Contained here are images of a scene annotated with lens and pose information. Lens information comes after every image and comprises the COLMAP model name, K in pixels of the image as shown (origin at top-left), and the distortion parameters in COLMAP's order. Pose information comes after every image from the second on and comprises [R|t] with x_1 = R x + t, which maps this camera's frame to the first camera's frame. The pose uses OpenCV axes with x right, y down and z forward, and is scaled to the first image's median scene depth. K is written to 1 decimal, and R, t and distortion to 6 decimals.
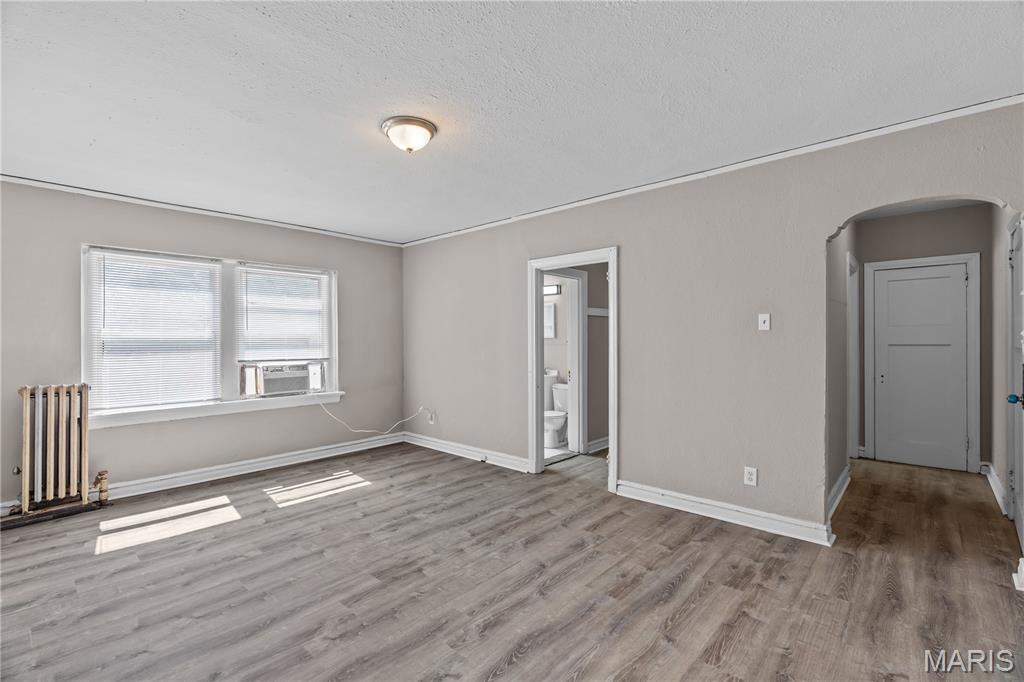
lens RADIAL K [[459.5, 0, 512.9], [0, 459.5, 338.9], [0, 0, 1]] dist [-0.002134, 0.000107]
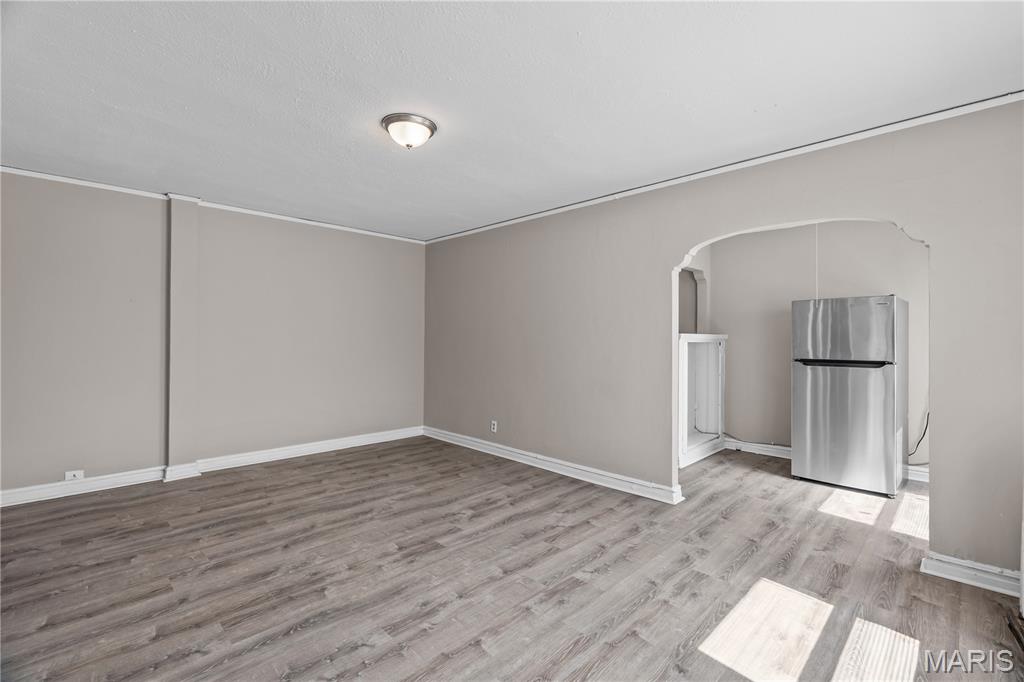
lens RADIAL K [[459.5, 0, 512.9], [0, 459.5, 338.9], [0, 0, 1]] dist [-0.002134, 0.000107]
pose [[-0.998738, 0.000694, 0.050218, -0.404223], [0.000626, 0.999999, -0.001370, 0.011662], [-0.050219, -0.001337, -0.998737, 1.603781]]
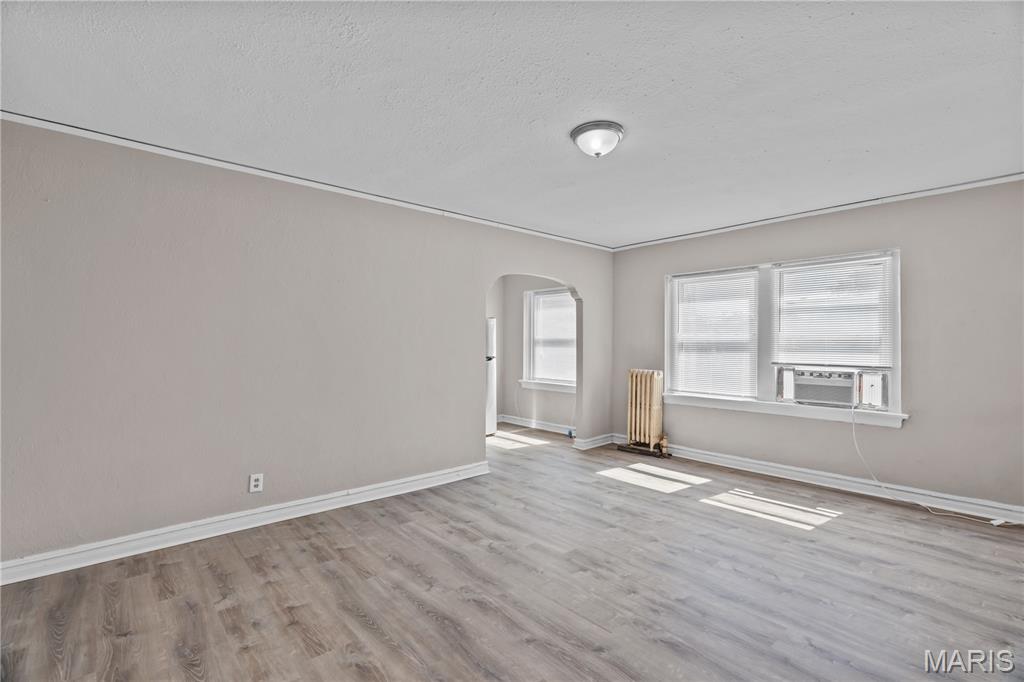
lens RADIAL K [[459.5, 0, 512.9], [0, 459.5, 338.9], [0, 0, 1]] dist [-0.002134, 0.000107]
pose [[-0.105366, -0.003103, -0.994429, 0.643116], [0.001374, 0.999994, -0.003266, -0.003389], [0.994433, -0.001711, -0.105361, 0.741218]]
